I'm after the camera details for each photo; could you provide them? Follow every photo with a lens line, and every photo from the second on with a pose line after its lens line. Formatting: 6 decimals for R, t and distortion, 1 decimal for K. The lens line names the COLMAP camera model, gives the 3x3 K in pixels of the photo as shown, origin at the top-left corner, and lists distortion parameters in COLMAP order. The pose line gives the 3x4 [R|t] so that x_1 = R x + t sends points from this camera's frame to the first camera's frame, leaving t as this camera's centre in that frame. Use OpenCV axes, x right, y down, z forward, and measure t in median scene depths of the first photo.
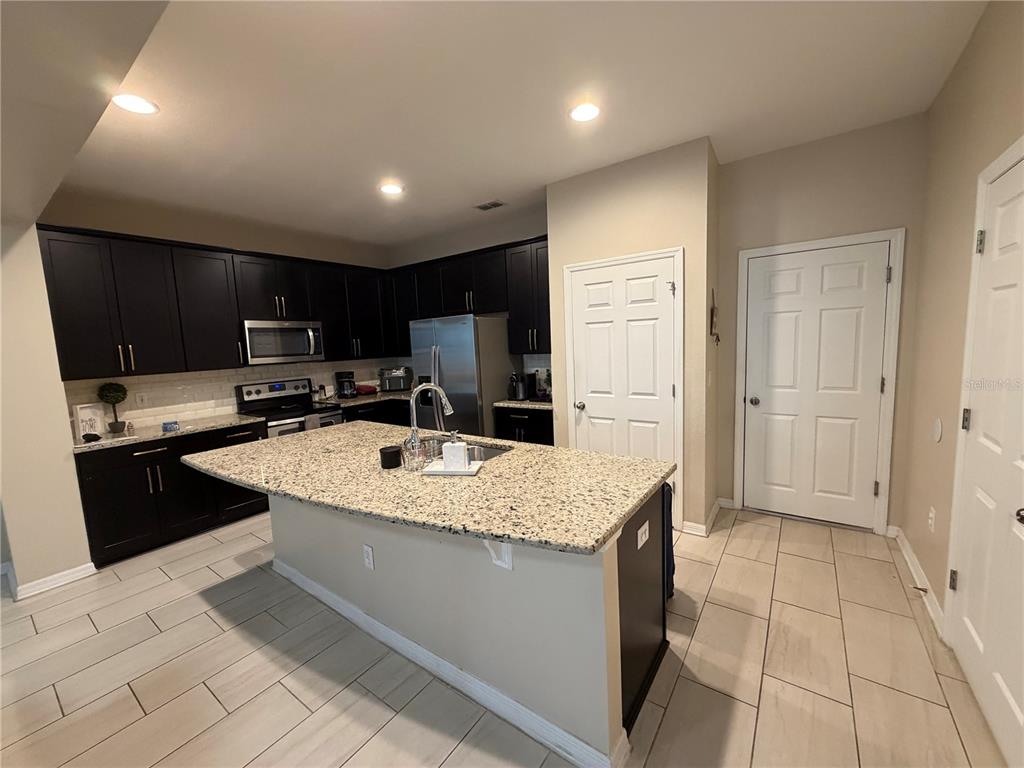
lens RADIAL K [[407.7, 0, 509.6], [0, 407.7, 385.0], [0, 0, 1]] dist [-0.000884, -0.000284]
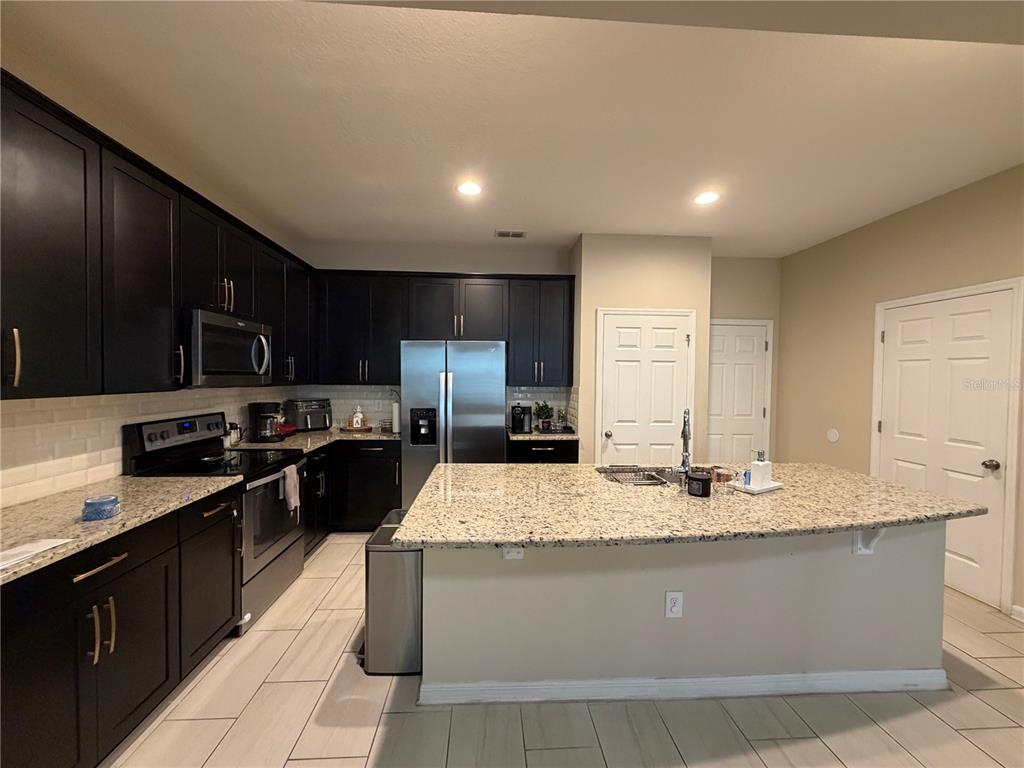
lens RADIAL K [[407.1, 0, 512.0], [0, 407.1, 384.0], [0, 0, 1]] dist [0.000336, -0.000010]
pose [[0.773794, 0.041277, 0.632091, -0.725935], [0.022778, 0.995416, -0.092887, 0.011834], [-0.633027, 0.086274, 0.769307, 0.305207]]
